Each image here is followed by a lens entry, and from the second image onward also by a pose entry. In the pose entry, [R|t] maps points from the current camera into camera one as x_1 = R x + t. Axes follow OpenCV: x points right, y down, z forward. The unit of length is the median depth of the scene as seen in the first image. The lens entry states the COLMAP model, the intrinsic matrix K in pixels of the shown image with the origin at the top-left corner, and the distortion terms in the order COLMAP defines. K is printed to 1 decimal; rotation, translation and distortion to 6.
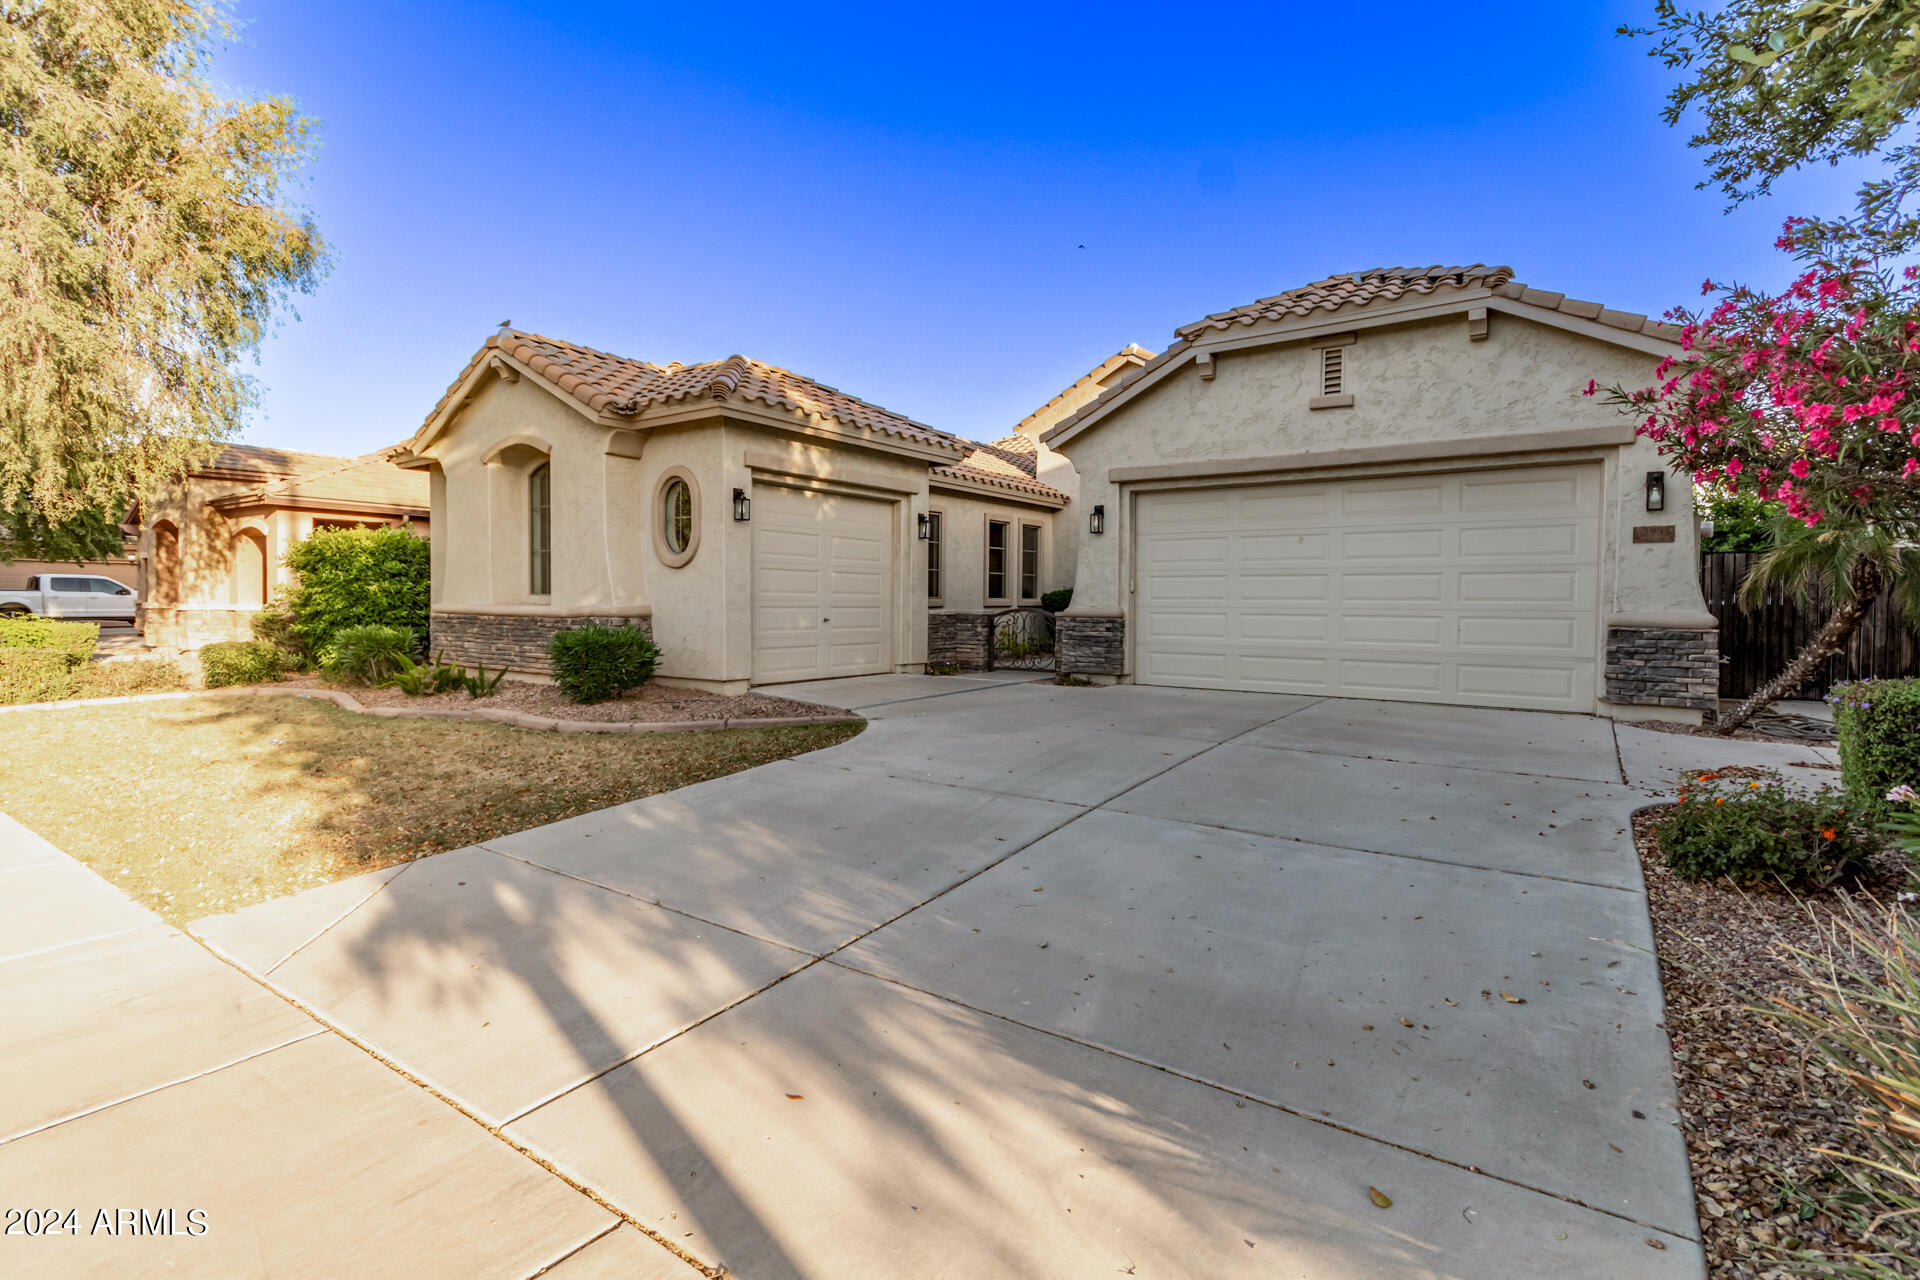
lens RADIAL K [[883.2, 0, 958.2], [0, 883.2, 628.2], [0, 0, 1]] dist [0.007375, -0.000793]
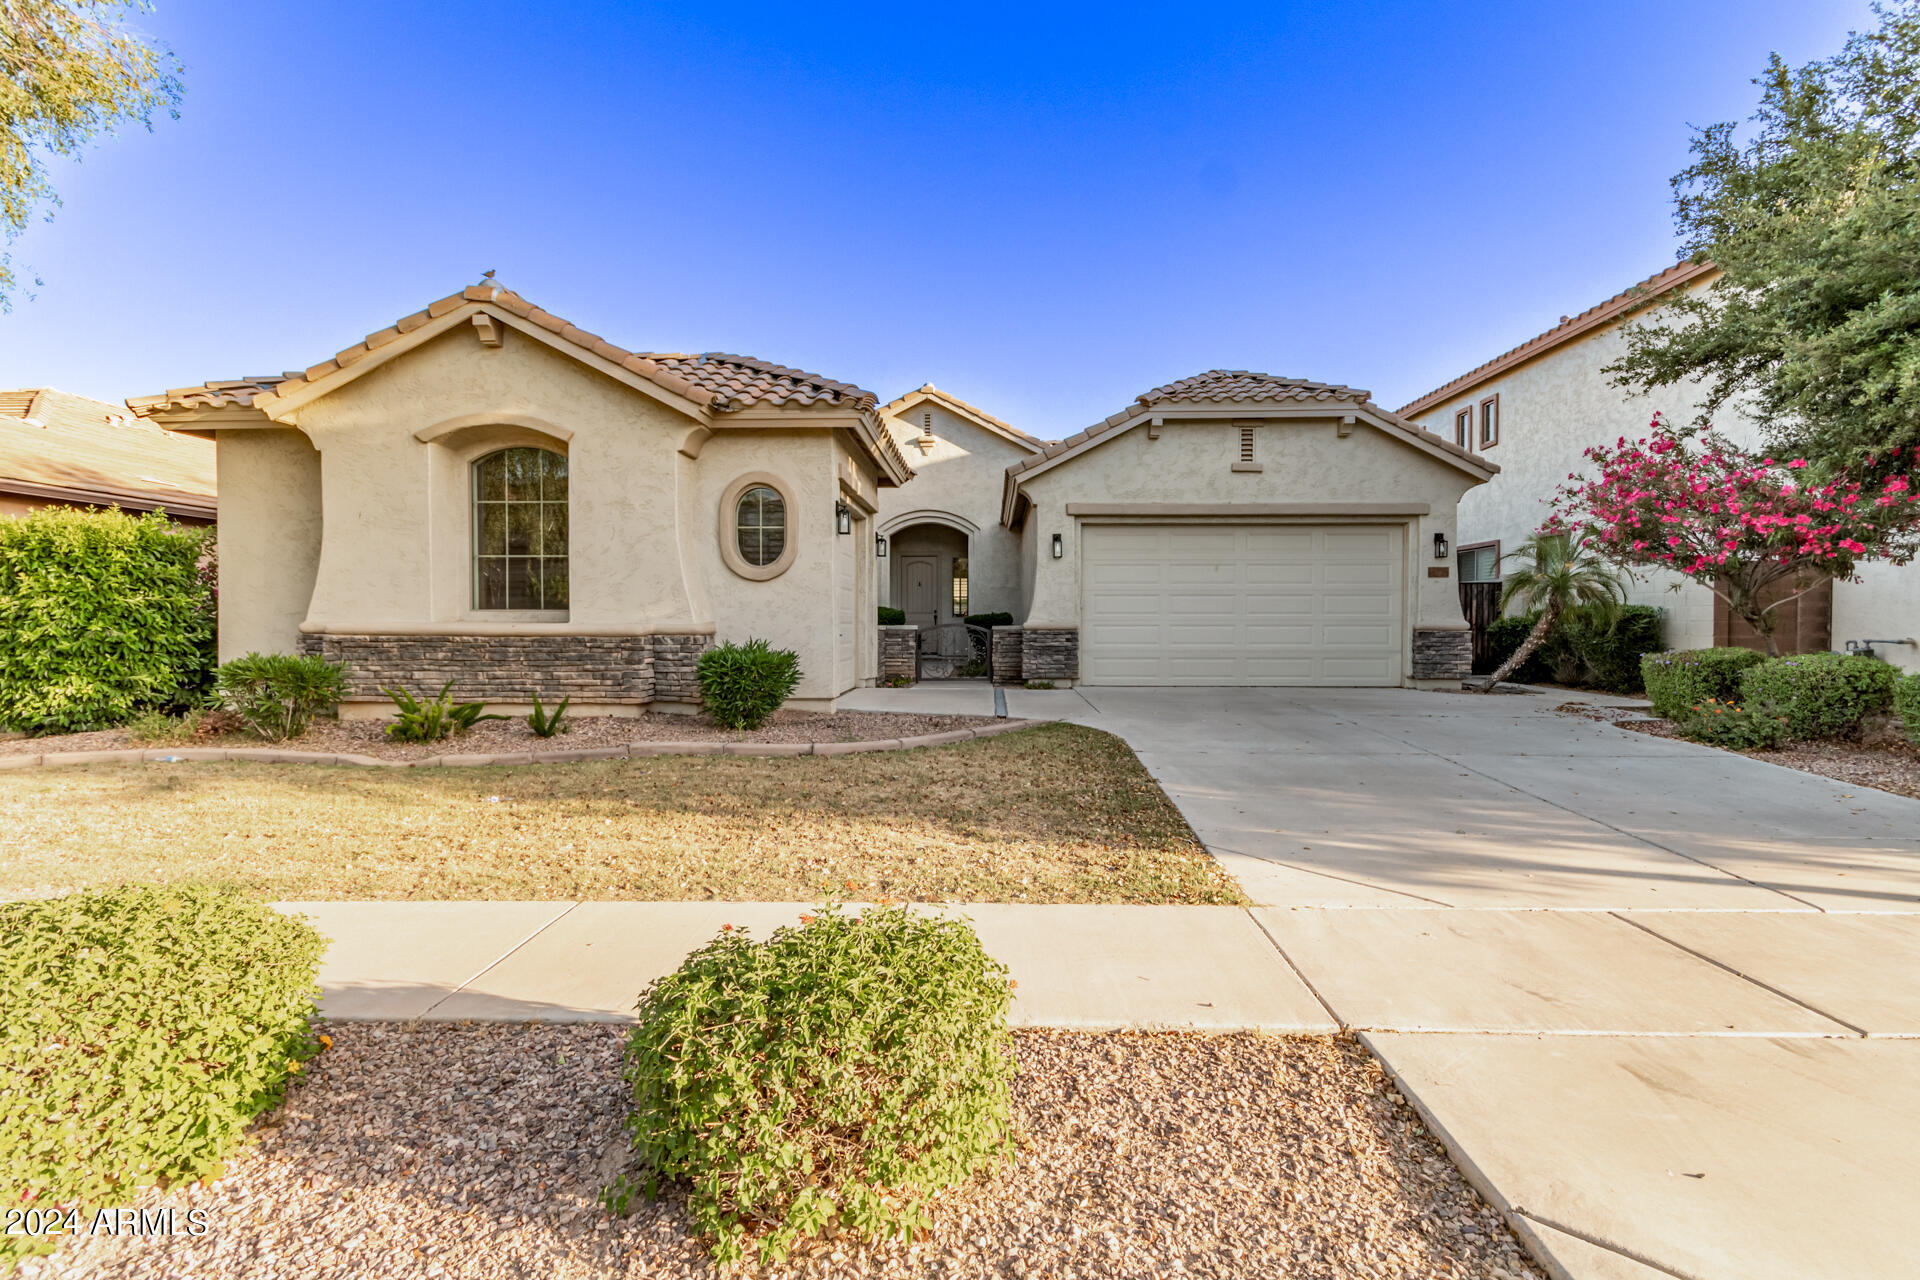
lens RADIAL K [[883.2, 0, 964.2], [0, 883.2, 636.0], [0, 0, 1]] dist [0.007375, -0.000793]
pose [[0.839031, -0.015425, 0.543865, -0.663190], [0.021981, 0.999743, -0.005557, -0.000289], [-0.543640, 0.016617, 0.839154, 0.104104]]
